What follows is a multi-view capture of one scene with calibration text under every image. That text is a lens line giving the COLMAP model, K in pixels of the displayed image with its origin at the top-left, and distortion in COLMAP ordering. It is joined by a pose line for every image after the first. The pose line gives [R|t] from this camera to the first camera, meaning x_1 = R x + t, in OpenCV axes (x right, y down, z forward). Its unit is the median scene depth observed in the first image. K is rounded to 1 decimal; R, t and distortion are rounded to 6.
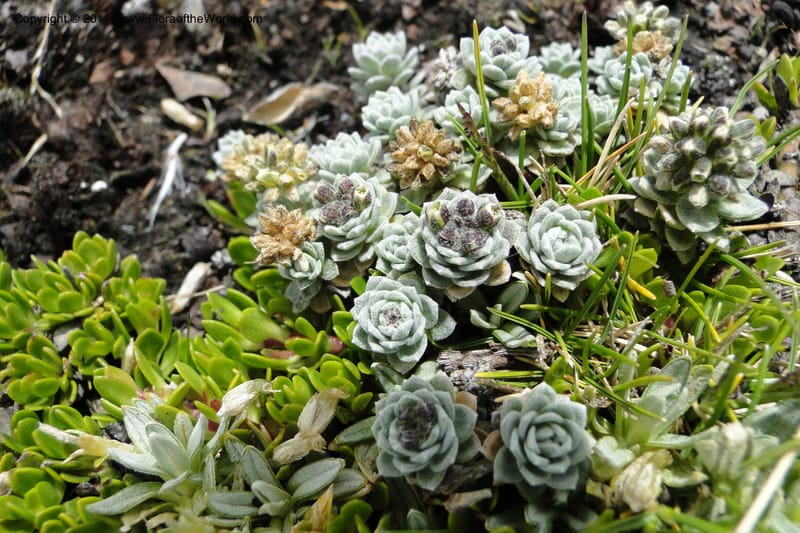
lens RADIAL K [[659.6, 0, 398.2], [0, 659.6, 264.7], [0, 0, 1]] dist [-0.014889, -0.032605]
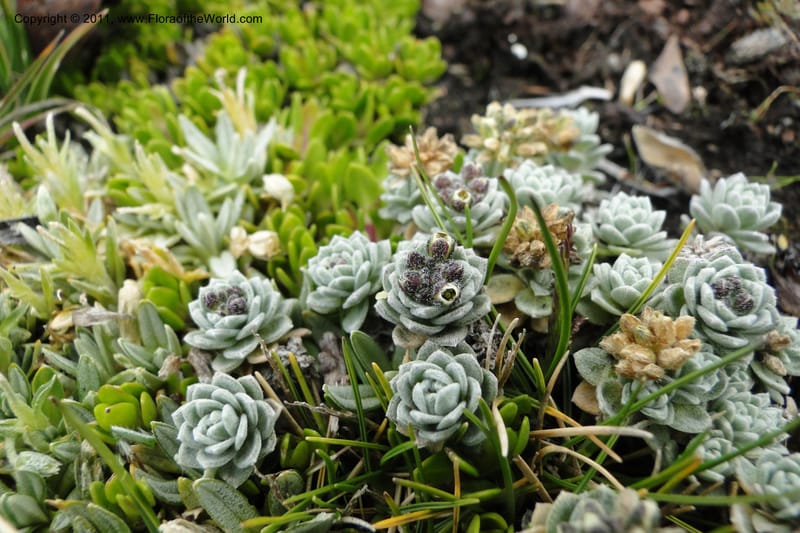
lens RADIAL K [[659.6, 0, 398.4], [0, 659.6, 268.1], [0, 0, 1]] dist [-0.014889, -0.032605]
pose [[0.192929, 0.864538, -0.464060, 0.425959], [-0.823013, 0.400093, 0.403207, -0.349434], [0.534255, 0.304137, 0.788716, 0.236126]]
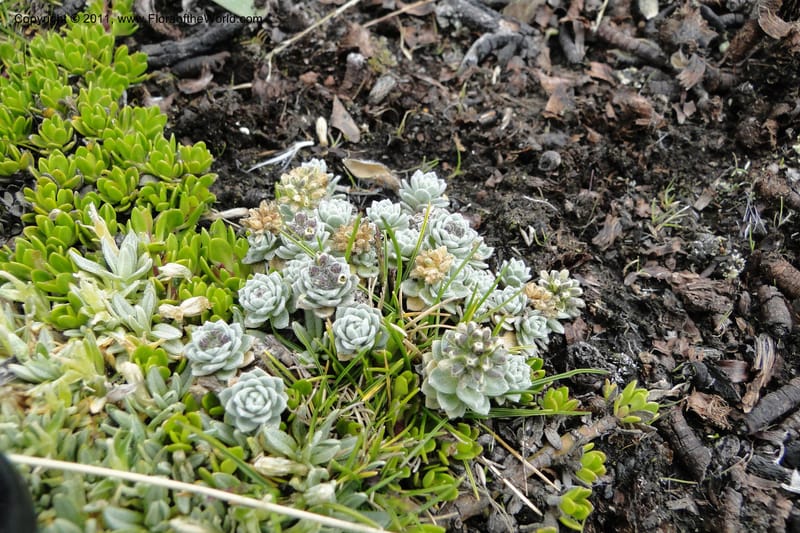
lens RADIAL K [[659.6, 0, 402.3], [0, 659.6, 266.9], [0, 0, 1]] dist [-0.014889, -0.032605]
pose [[0.698855, 0.672508, -0.243585, 0.538959], [-0.696793, 0.717006, -0.019562, -0.167014], [0.161496, 0.183399, 0.969682, -0.506627]]
